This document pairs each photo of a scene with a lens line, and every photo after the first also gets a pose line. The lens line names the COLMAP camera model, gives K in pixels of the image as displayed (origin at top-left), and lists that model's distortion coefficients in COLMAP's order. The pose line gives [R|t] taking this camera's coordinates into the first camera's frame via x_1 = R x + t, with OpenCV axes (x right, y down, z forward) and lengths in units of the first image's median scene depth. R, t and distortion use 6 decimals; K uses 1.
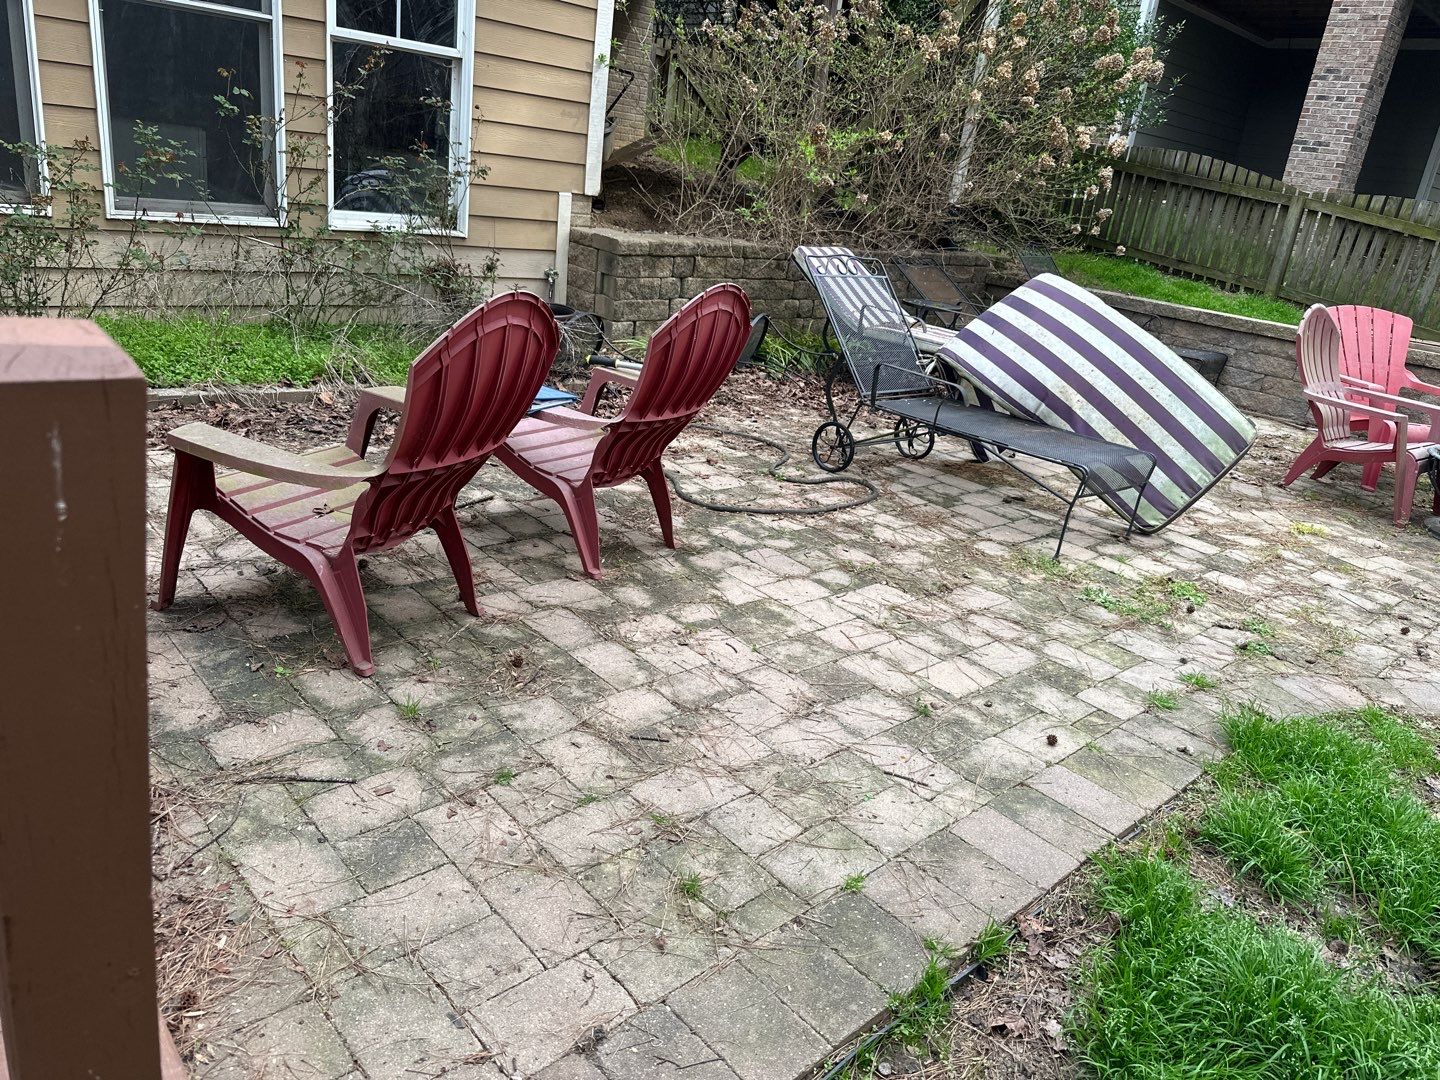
lens RADIAL K [[1001.8, 0, 708.1], [0, 1001.8, 547.8], [0, 0, 1]] dist [0.101094, -0.147672]
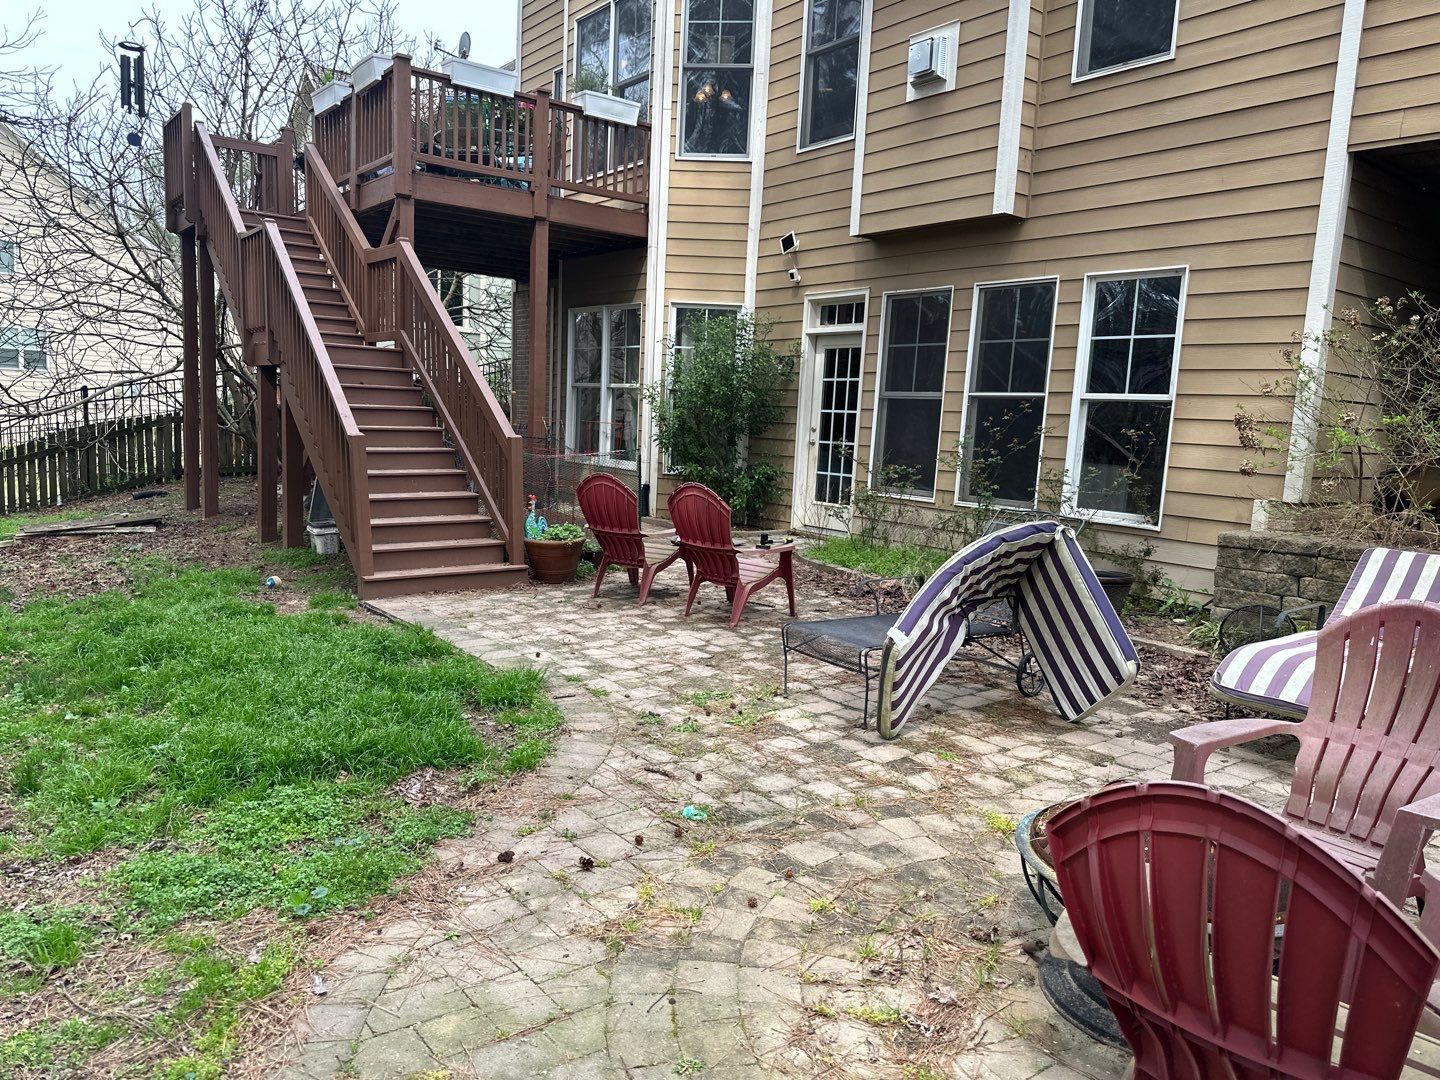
lens RADIAL K [[1001.8, 0, 708.1], [0, 1001.8, 547.8], [0, 0, 1]] dist [0.101094, -0.147672]
pose [[-0.086196, 0.013273, -0.996190, 1.749086], [-0.408244, 0.911638, 0.047470, -0.196439], [0.908794, 0.410780, -0.073161, 0.983093]]
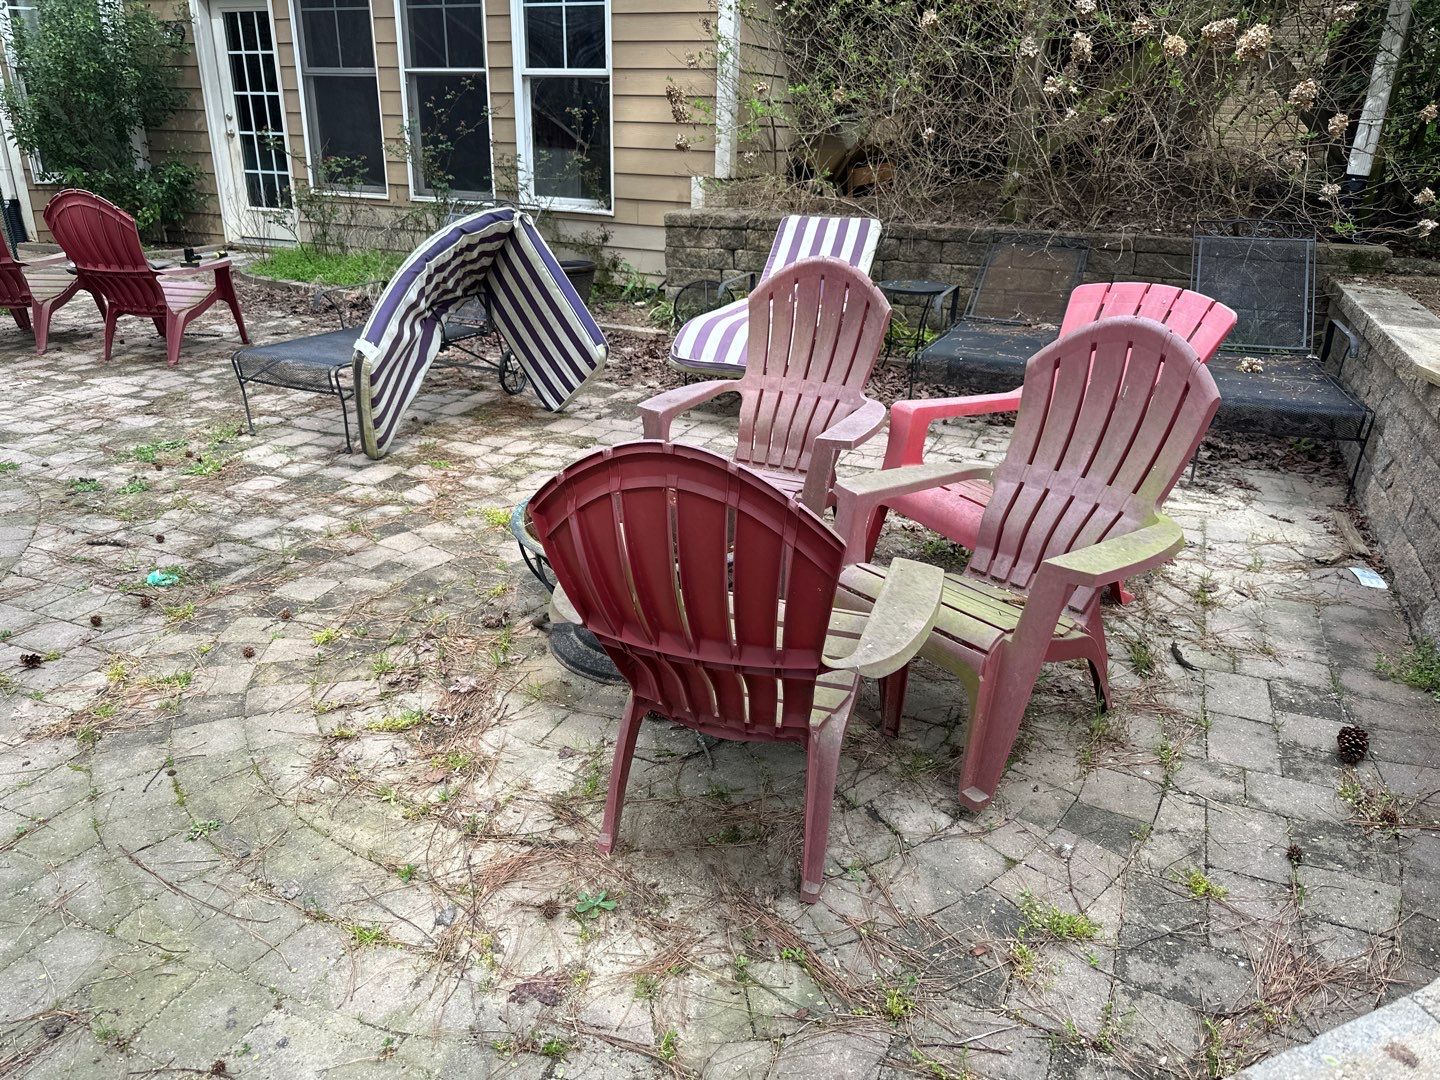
lens RADIAL K [[1001.8, 0, 708.1], [0, 1001.8, 547.8], [0, 0, 1]] dist [0.101094, -0.147672]
pose [[0.401360, 0.252322, -0.880480, 1.722440], [-0.302229, 0.943948, 0.132741, -0.189985], [0.864620, 0.212829, 0.455122, 1.008432]]
